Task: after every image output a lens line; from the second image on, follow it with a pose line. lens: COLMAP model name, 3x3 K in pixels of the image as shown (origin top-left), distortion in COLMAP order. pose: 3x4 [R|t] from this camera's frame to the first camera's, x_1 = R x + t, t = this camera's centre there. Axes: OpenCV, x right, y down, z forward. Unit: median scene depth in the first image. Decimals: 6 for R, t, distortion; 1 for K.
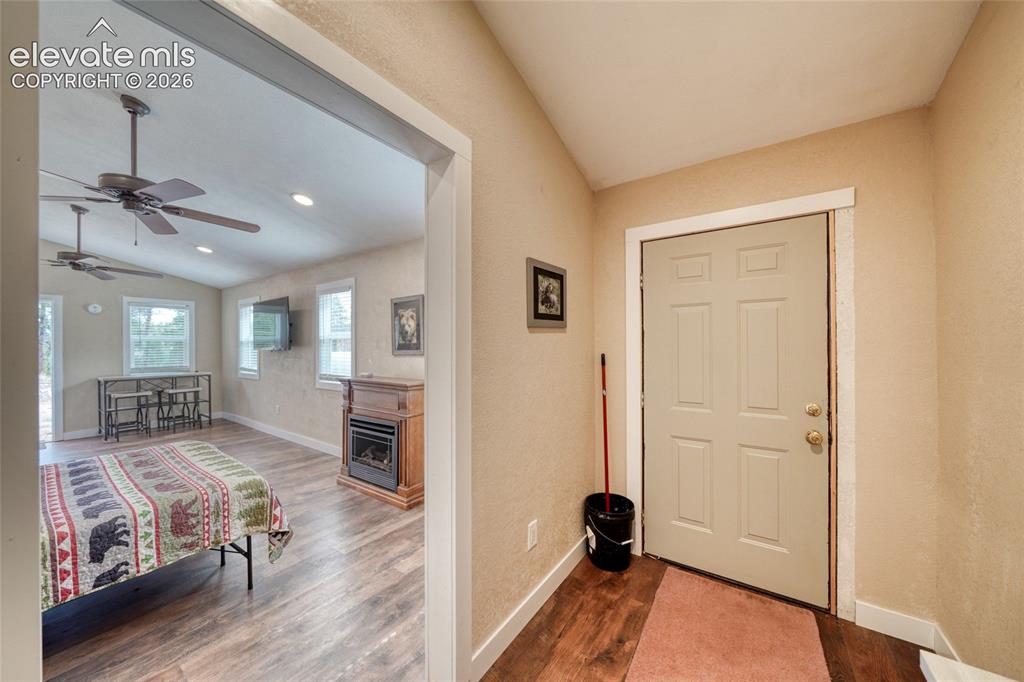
lens RADIAL K [[355.7, 0, 516.3], [0, 355.7, 344.4], [0, 0, 1]] dist [-0.003001, 0.000133]
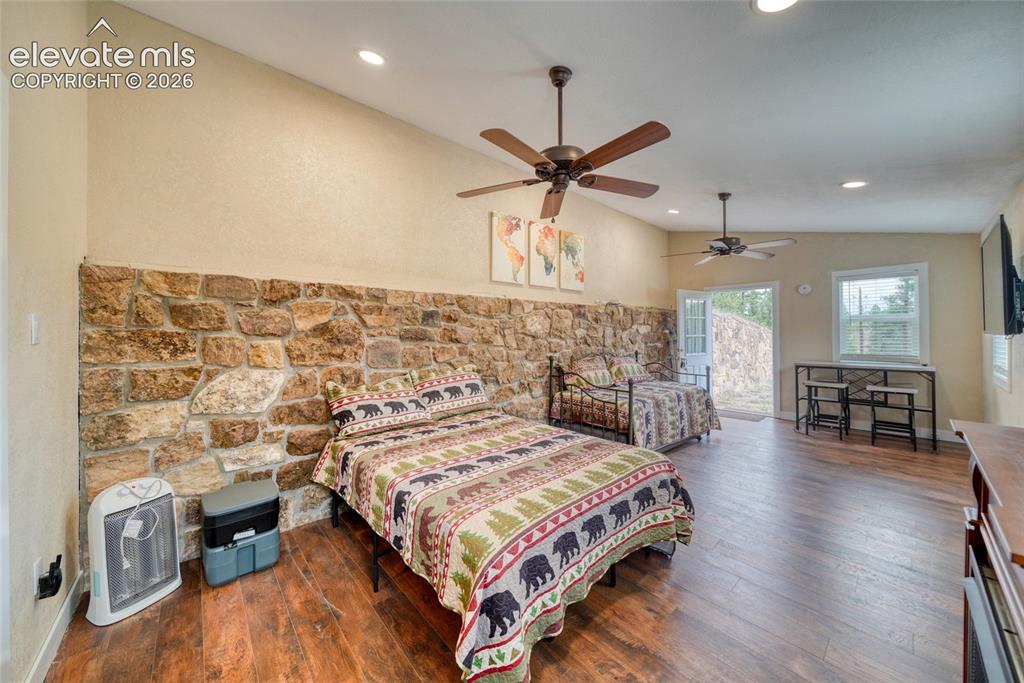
lens RADIAL K [[355.7, 0, 506.8], [0, 355.7, 332.9], [0, 0, 1]] dist [-0.003001, 0.000133]
pose [[-0.256509, 0.005287, -0.966527, -0.150304], [0.012699, 0.999917, 0.002099, 0.012162], [0.966458, -0.011735, -0.256555, 1.308951]]
